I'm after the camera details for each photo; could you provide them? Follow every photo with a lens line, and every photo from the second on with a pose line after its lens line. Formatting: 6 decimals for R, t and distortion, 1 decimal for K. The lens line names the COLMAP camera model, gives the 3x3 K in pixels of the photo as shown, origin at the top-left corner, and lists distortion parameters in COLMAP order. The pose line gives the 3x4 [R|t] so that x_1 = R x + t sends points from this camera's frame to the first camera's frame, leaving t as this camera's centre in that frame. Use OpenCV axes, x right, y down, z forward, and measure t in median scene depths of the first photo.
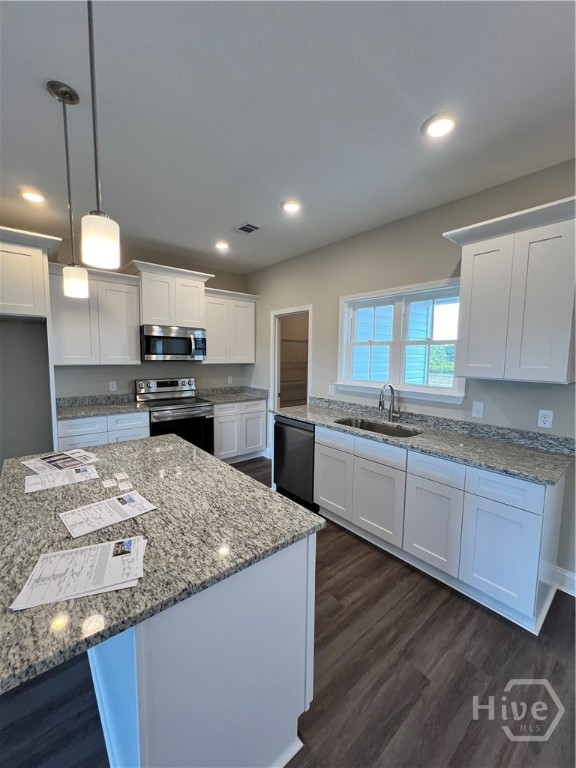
lens RADIAL K [[307.8, 0, 287.2], [0, 307.8, 381.4], [0, 0, 1]] dist [0.000211, 0.000006]
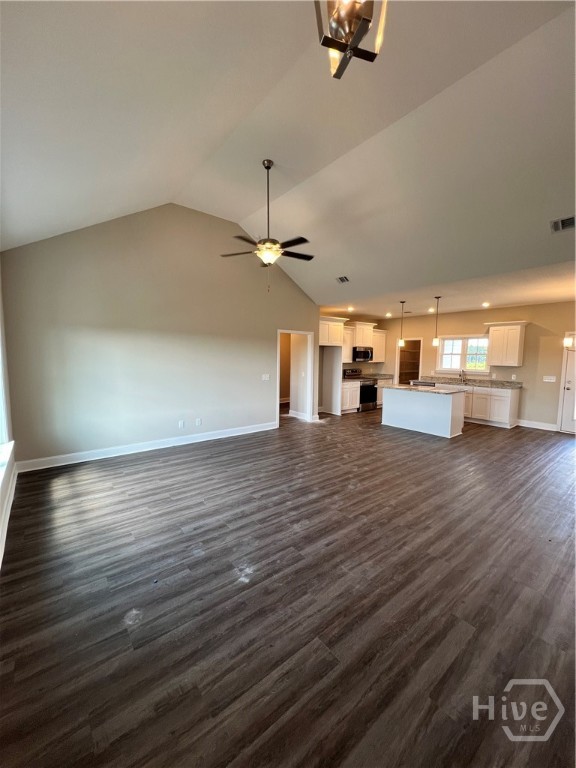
lens RADIAL K [[307.8, 0, 288.8], [0, 307.8, 387.0], [0, 0, 1]] dist [0.000211, 0.000006]
pose [[0.999989, -0.001111, -0.004528, -1.070663], [0.001177, 0.999892, 0.014654, 0.112904], [0.004512, -0.014659, 0.999882, -1.579686]]
